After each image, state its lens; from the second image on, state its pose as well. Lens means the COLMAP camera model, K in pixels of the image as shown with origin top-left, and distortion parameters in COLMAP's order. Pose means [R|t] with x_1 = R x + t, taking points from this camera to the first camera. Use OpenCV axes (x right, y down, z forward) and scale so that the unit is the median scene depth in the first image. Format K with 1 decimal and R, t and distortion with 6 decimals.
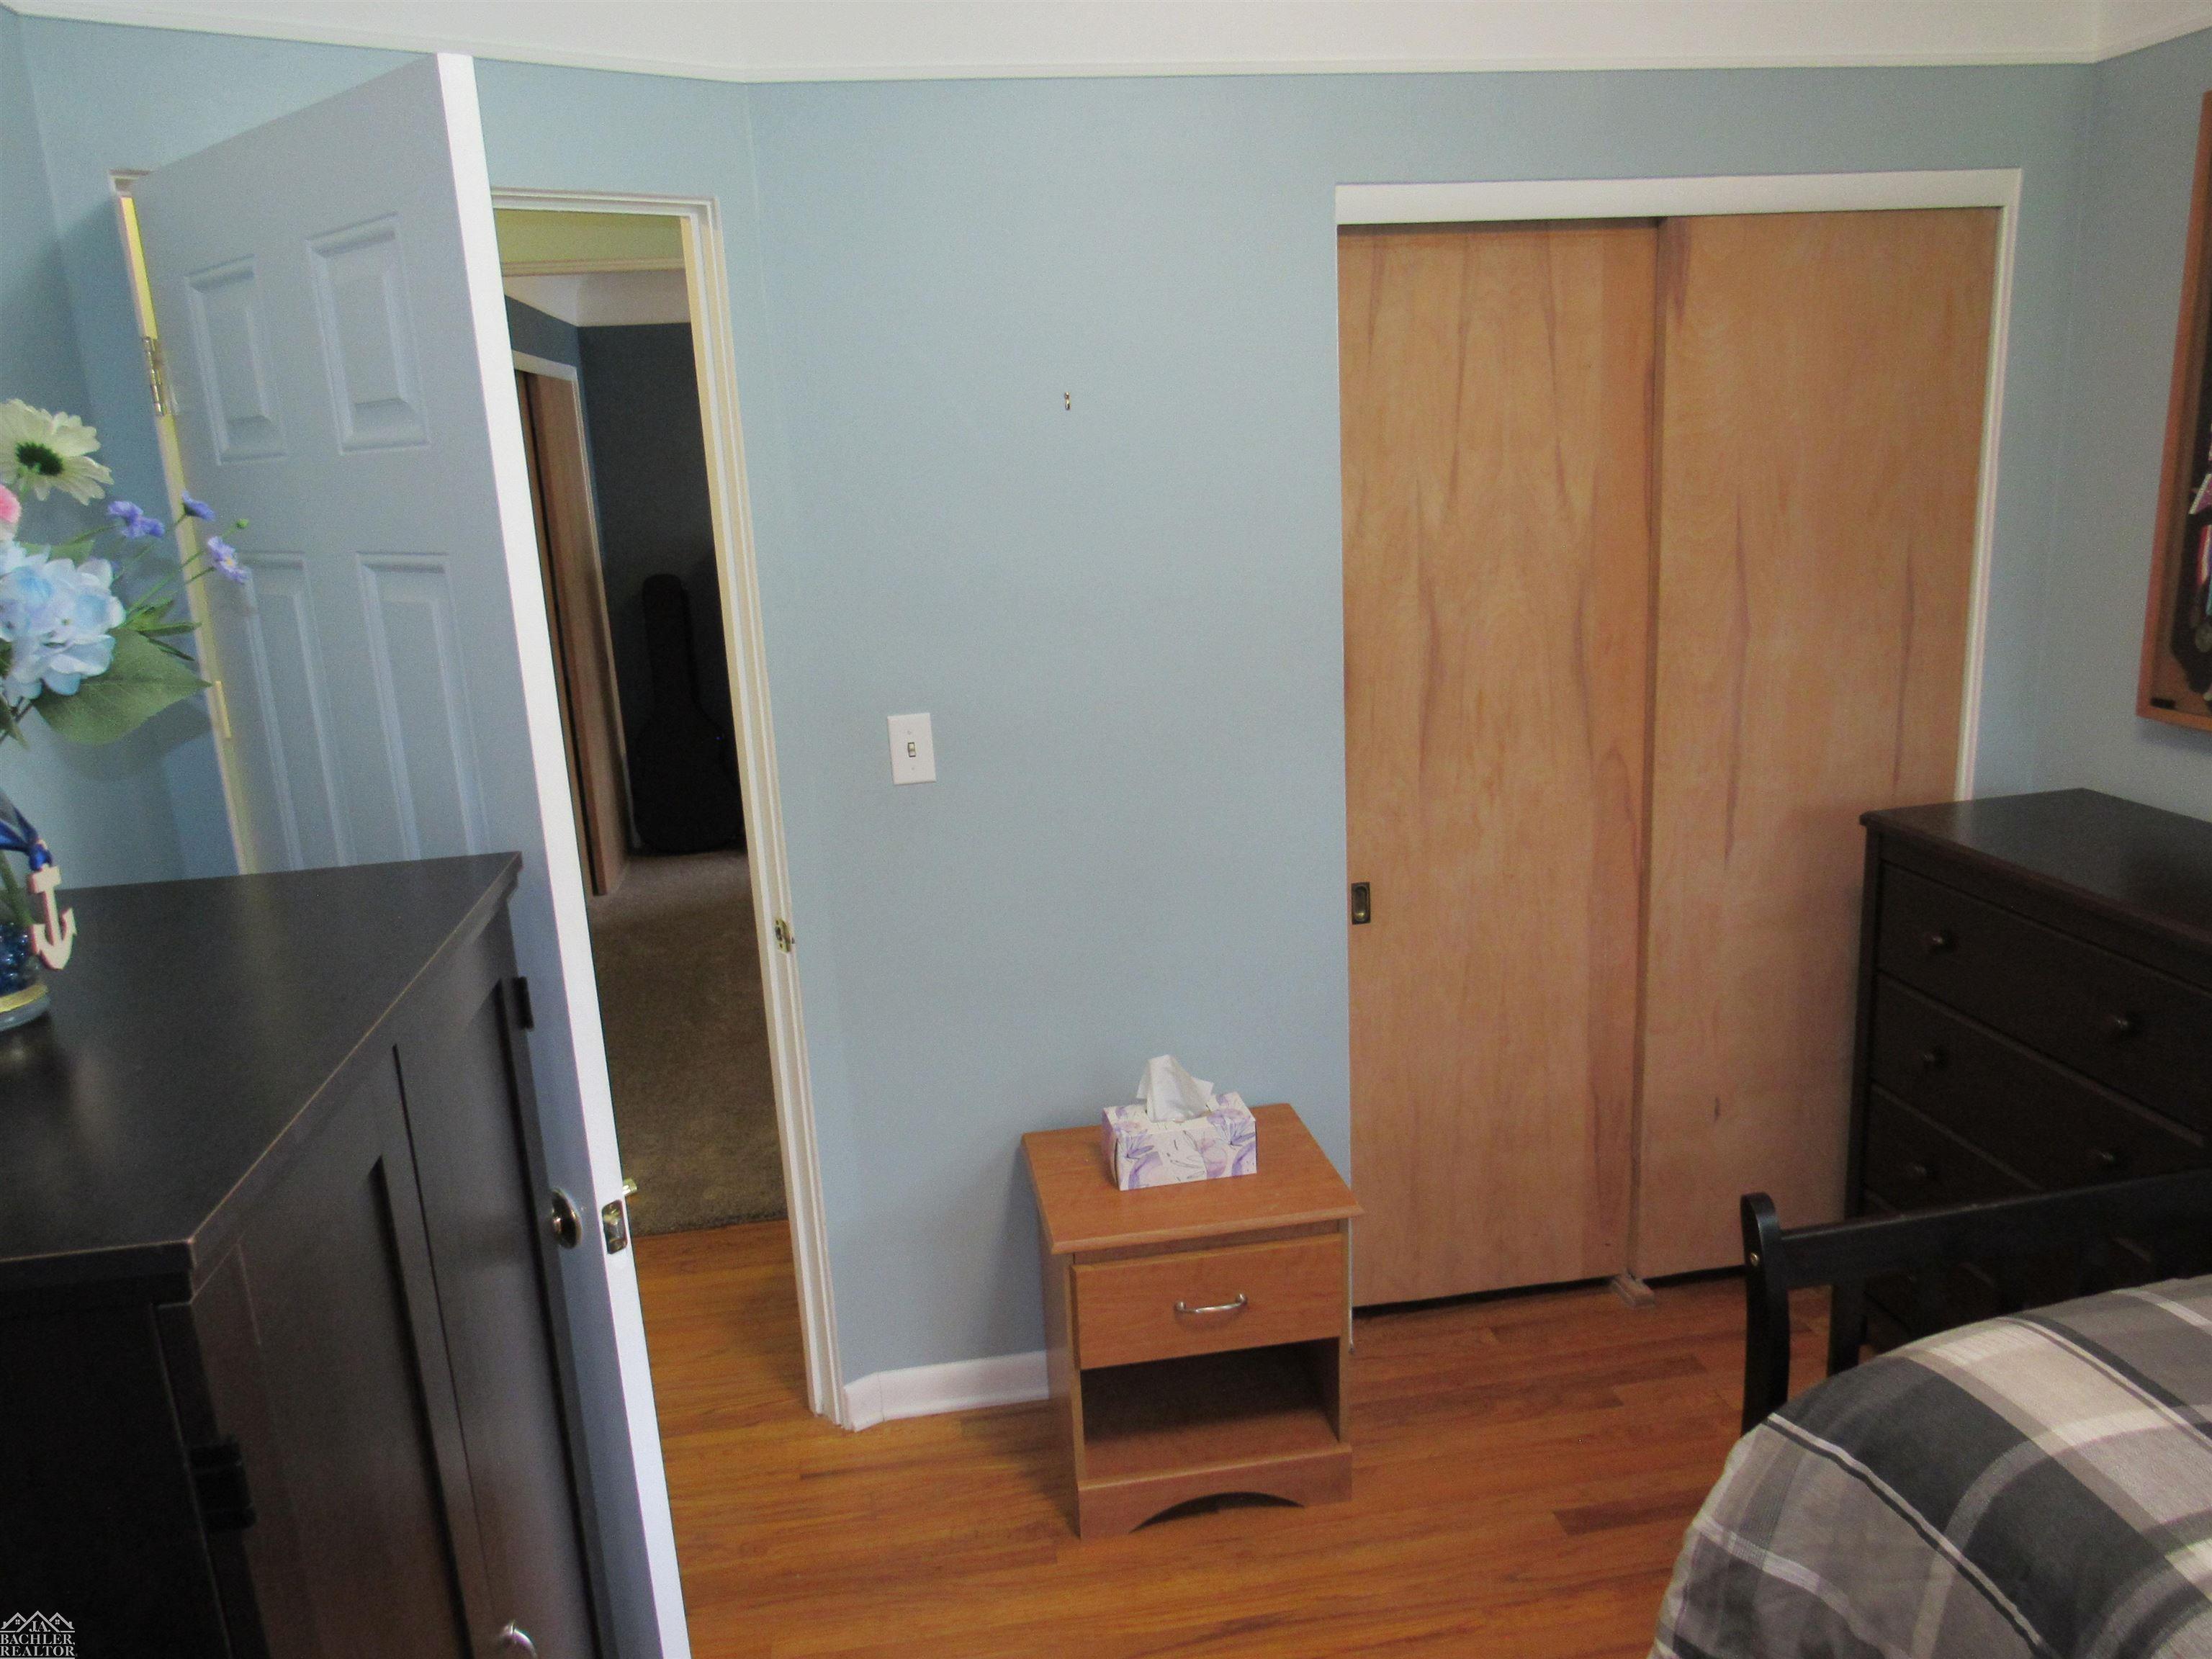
lens RADIAL K [[1576.2, 0, 1110.9], [0, 1576.2, 827.8], [0, 0, 1]] dist [-0.017165, -0.005216]
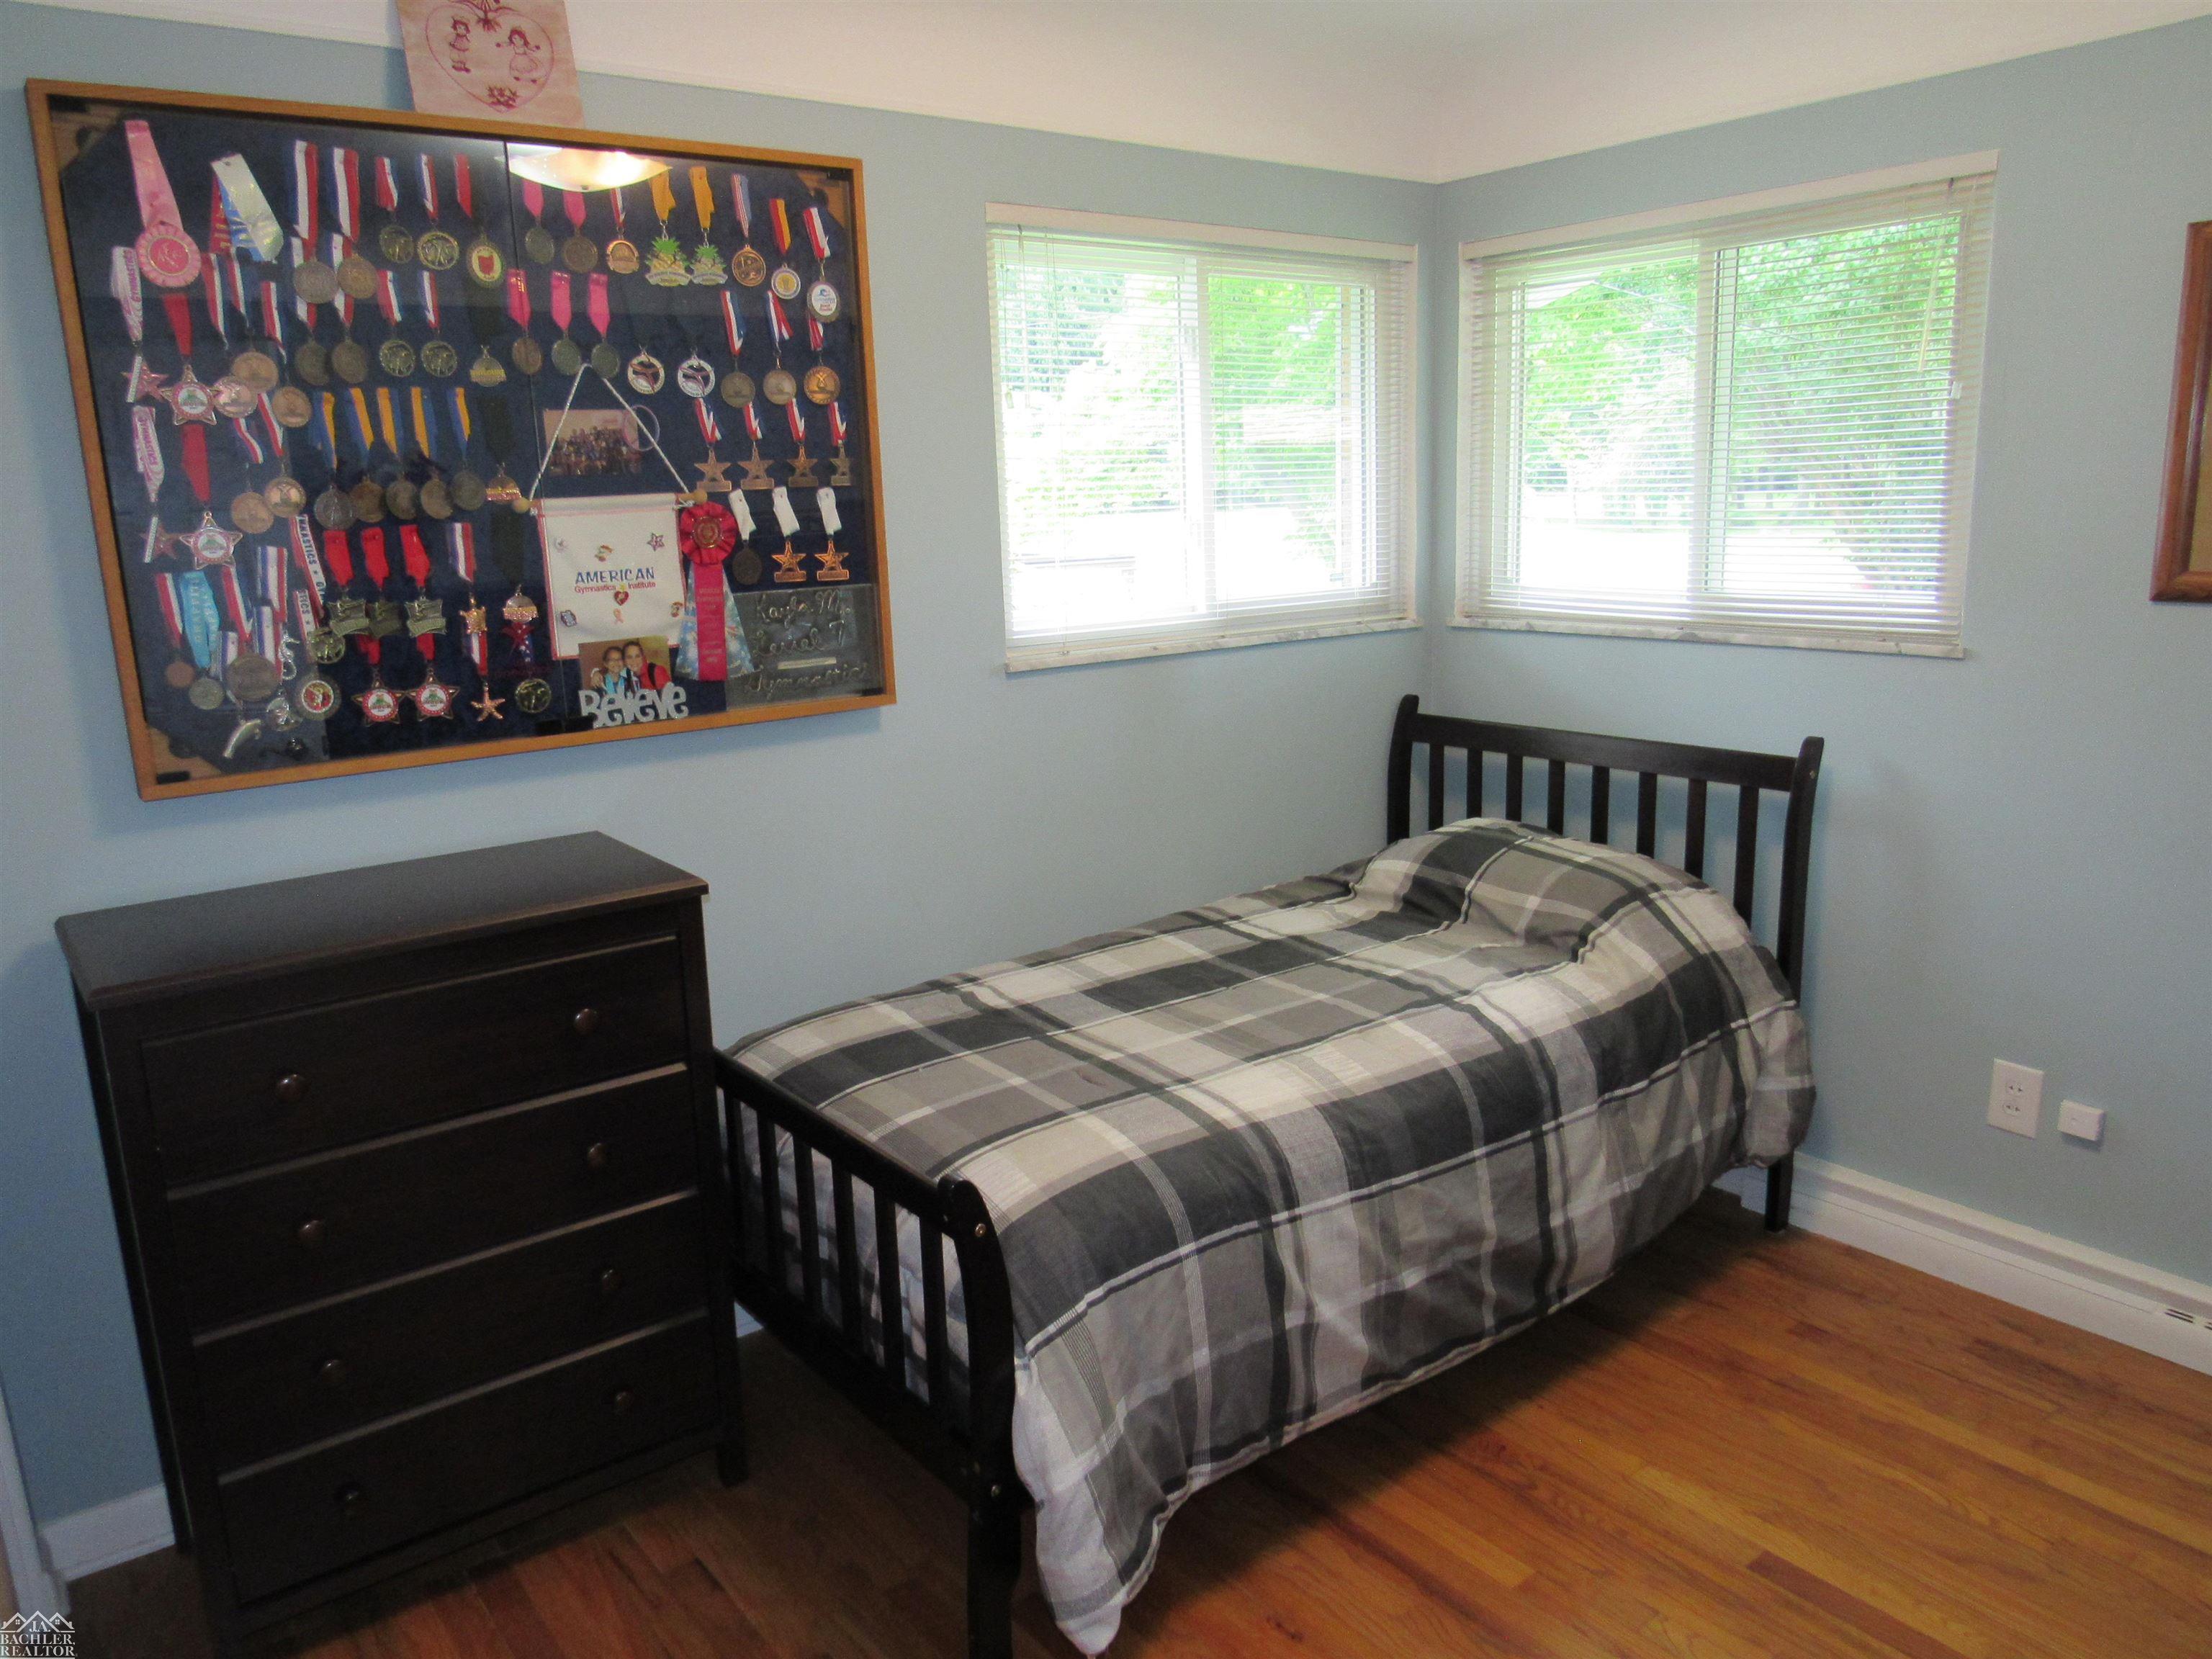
lens RADIAL K [[1576.2, 0, 1107.5], [0, 1576.2, 830.4], [0, 0, 1]] dist [-0.017165, -0.005216]
pose [[-0.483408, -0.129898, 0.865704, -0.521735], [0.262765, 0.921795, 0.285042, -0.253626], [-0.835028, 0.365268, -0.411470, 1.448563]]
